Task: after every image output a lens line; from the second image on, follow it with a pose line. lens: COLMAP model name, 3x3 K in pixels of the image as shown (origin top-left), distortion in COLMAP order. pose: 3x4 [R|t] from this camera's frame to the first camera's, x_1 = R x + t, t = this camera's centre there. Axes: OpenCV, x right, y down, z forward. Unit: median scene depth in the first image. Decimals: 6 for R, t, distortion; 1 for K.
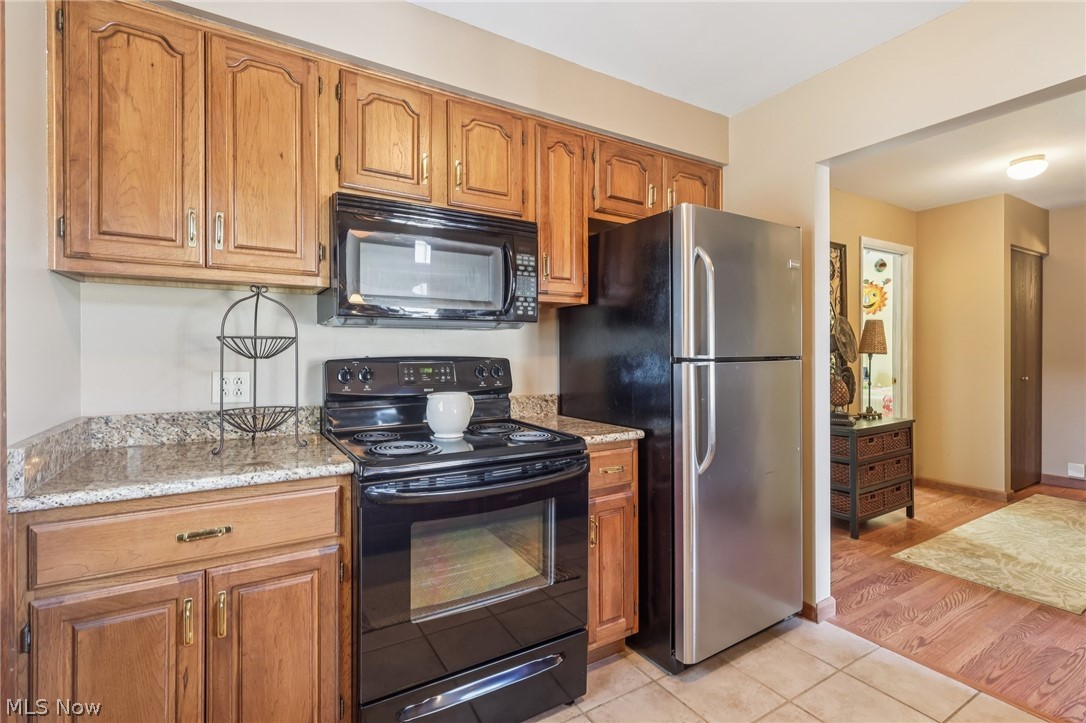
lens RADIAL K [[504.5, 0, 542.3], [0, 504.5, 356.3], [0, 0, 1]] dist [-0.004258, -0.000347]
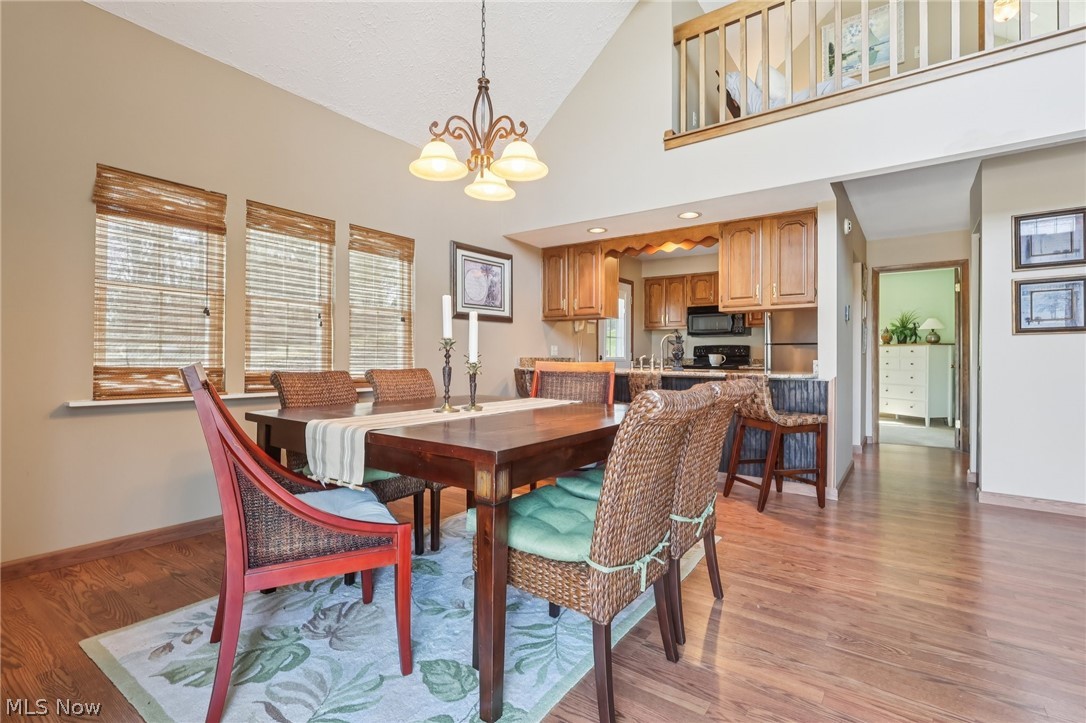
lens RADIAL K [[505.0, 0, 540.8], [0, 505.0, 353.7], [0, 0, 1]] dist [0.000615, -0.000411]
pose [[0.386836, 0.002835, -0.922144, 2.581336], [-0.009844, 0.999951, -0.001056, 0.079843], [0.922096, 0.009486, 0.386845, -1.531634]]
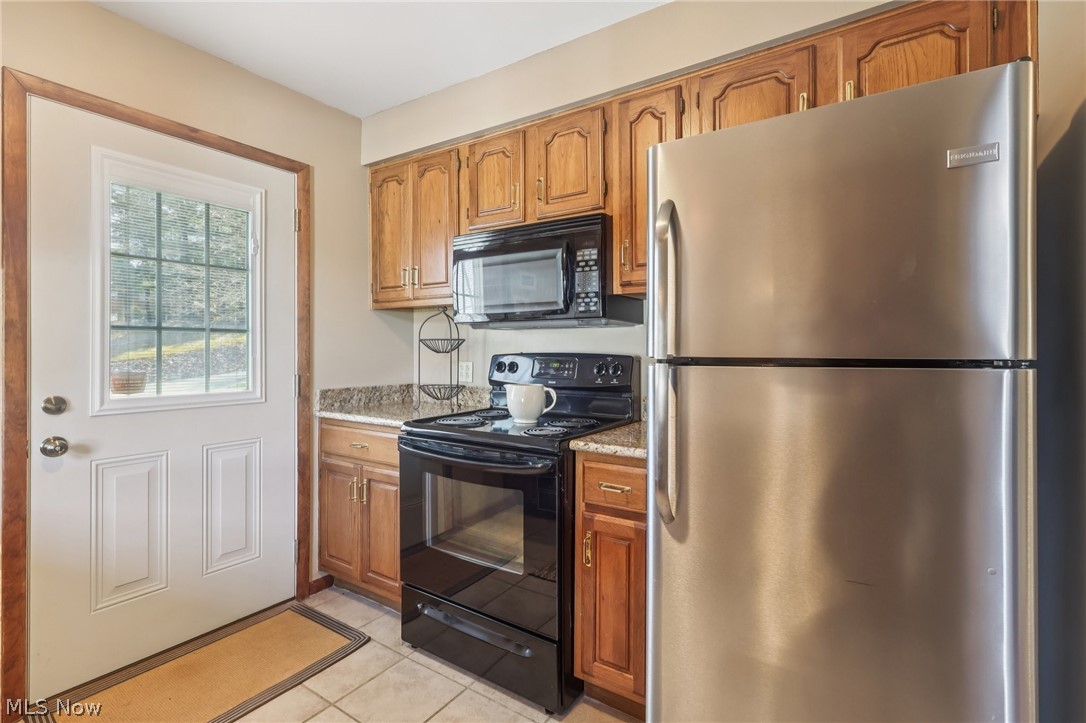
lens RADIAL K [[505.0, 0, 540.8], [0, 505.0, 353.7], [0, 0, 1]] dist [0.000615, -0.000411]
pose [[0.419414, 0.008588, -0.907755, 0.823454], [-0.009267, 0.999944, 0.005179, -0.003611], [0.907748, 0.006240, 0.419470, 0.511885]]
